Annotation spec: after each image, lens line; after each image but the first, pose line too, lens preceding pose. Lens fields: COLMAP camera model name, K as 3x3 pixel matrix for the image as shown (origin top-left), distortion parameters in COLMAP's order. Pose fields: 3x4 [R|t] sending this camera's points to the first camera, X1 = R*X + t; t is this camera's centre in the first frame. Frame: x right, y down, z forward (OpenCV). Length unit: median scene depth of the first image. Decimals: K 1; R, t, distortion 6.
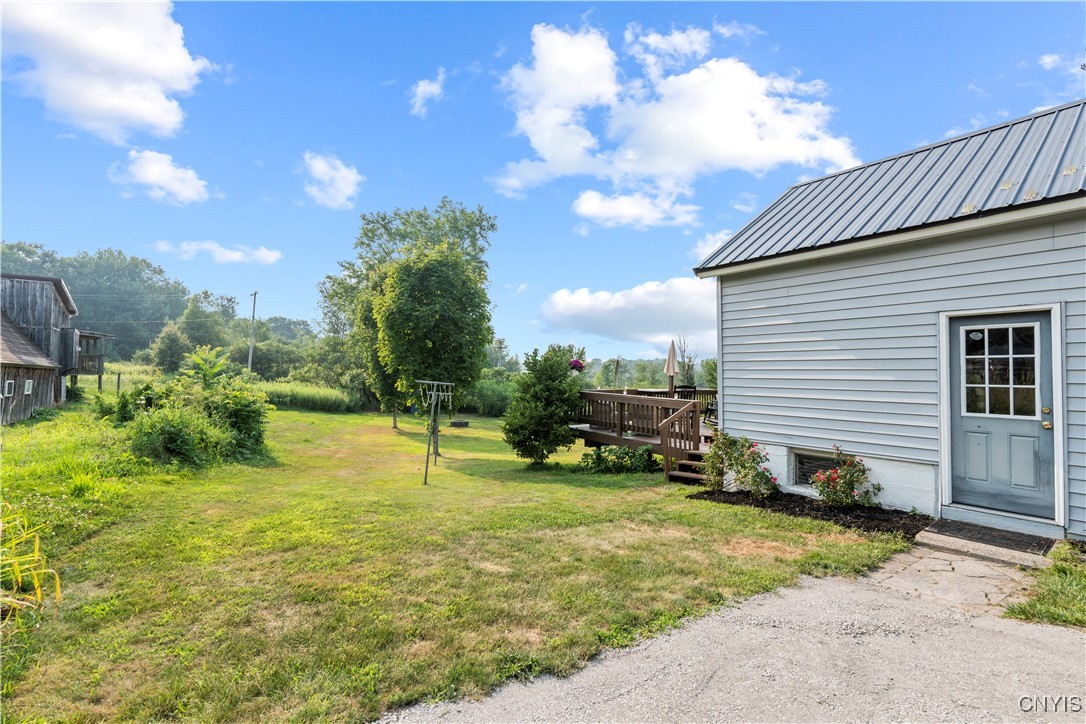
lens RADIAL K [[479.6, 0, 543.0], [0, 479.6, 362.0], [0, 0, 1]] dist [-0.002194, 0.000314]
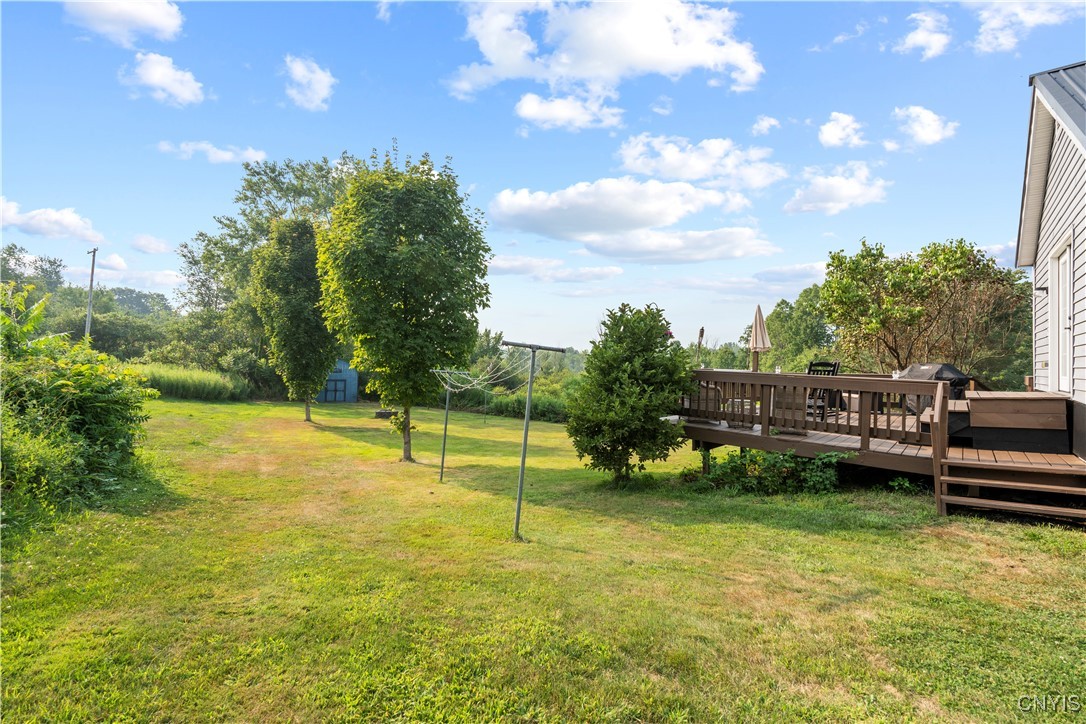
lens RADIAL K [[479.6, 0, 543.0], [0, 479.6, 362.0], [0, 0, 1]] dist [-0.002194, 0.000314]
pose [[0.976244, 0.012374, 0.216321, -0.237495], [-0.017926, 0.999558, 0.023721, 0.034909], [-0.215932, -0.027036, 0.976034, 0.345164]]
